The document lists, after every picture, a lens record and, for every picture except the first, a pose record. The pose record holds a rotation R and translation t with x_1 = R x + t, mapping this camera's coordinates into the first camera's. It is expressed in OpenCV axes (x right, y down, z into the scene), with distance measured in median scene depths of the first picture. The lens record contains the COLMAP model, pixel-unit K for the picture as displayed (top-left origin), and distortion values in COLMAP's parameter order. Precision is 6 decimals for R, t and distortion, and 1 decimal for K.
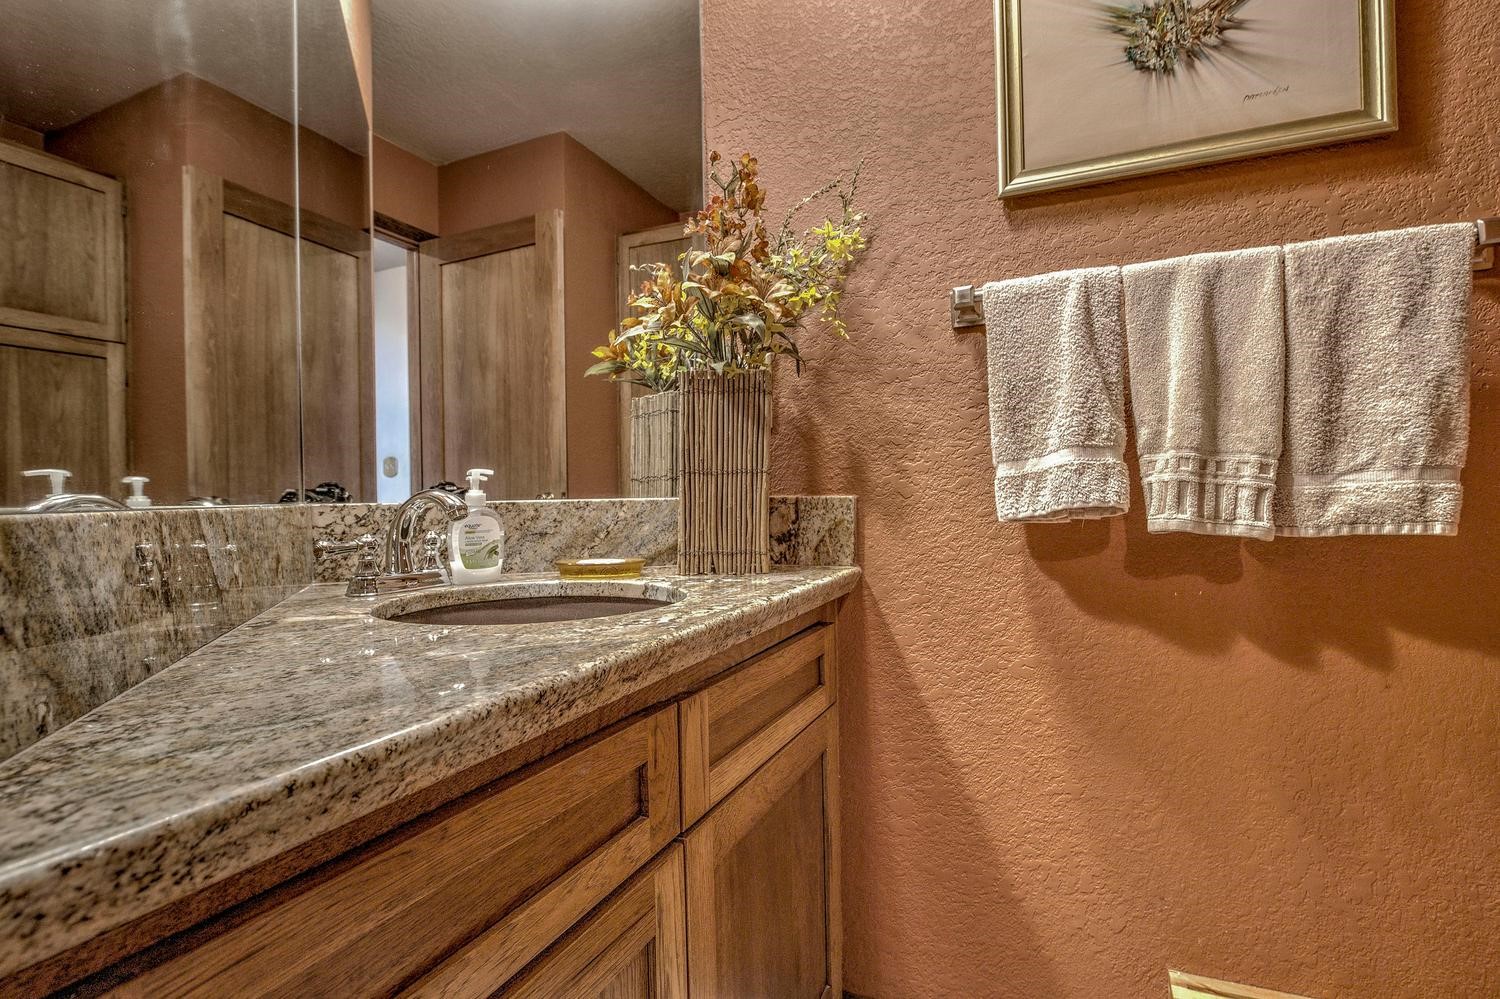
lens RADIAL K [[735.3, 0, 750.0], [0, 735.3, 499.5], [0, 0, 1]] dist [-0.006170, -0.006695]
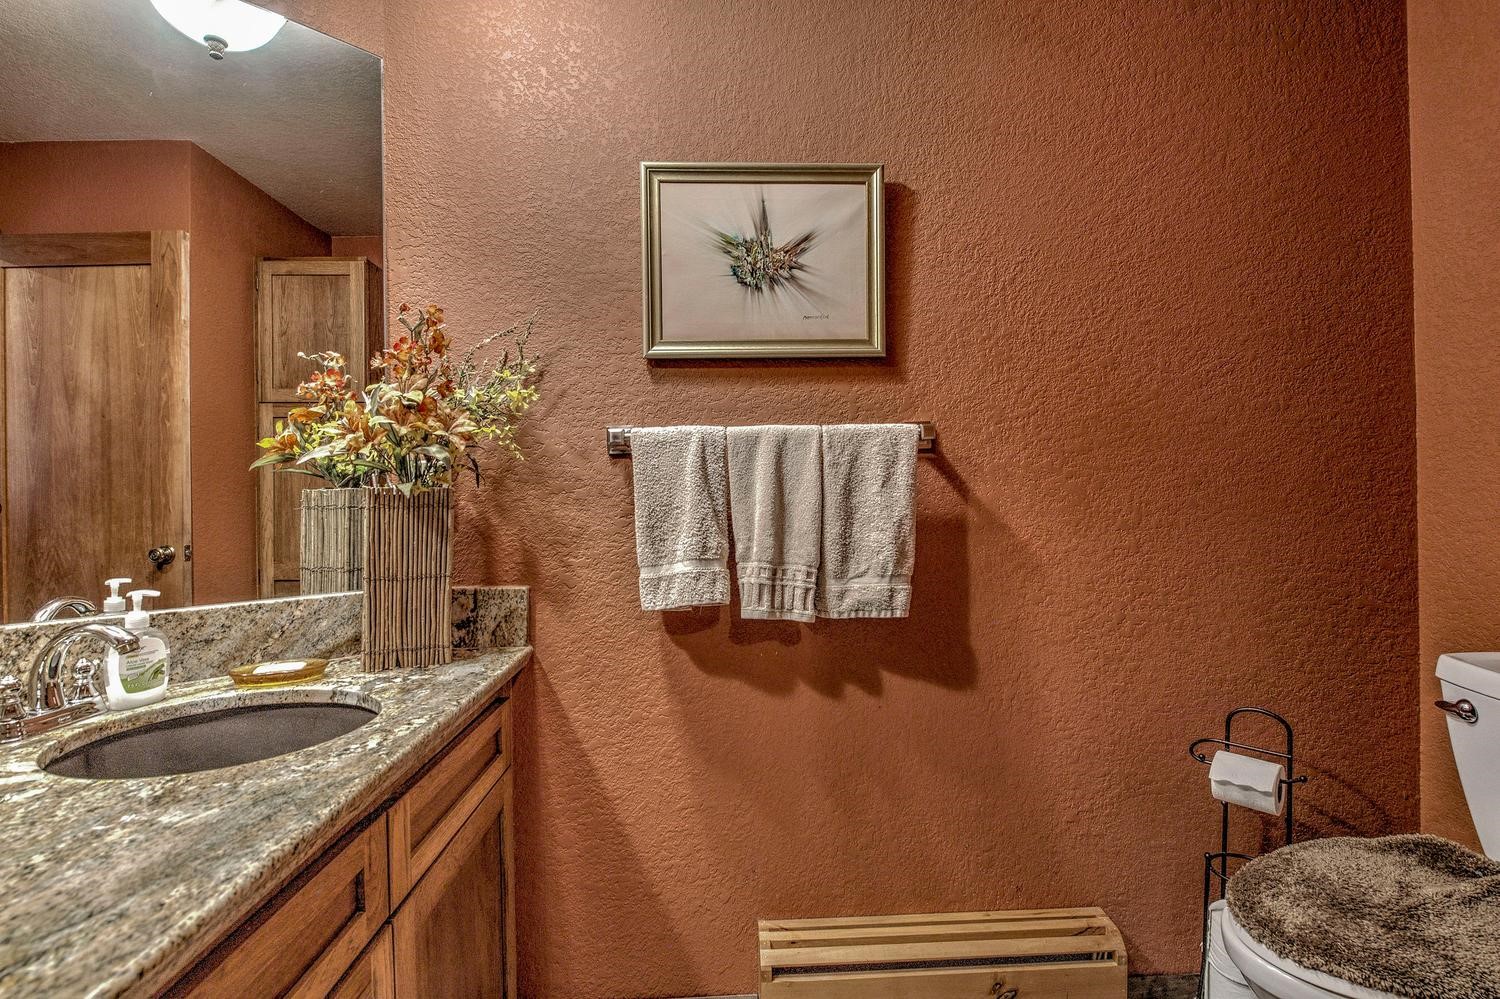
lens RADIAL K [[706.4, 0, 750.1], [0, 706.4, 504.7], [0, 0, 1]] dist [-0.009101, -0.001737]
pose [[0.896173, 0.005284, 0.443674, -0.045902], [-0.001715, 0.999963, -0.008444, -0.138870], [-0.443702, 0.006806, 0.896149, -0.204494]]
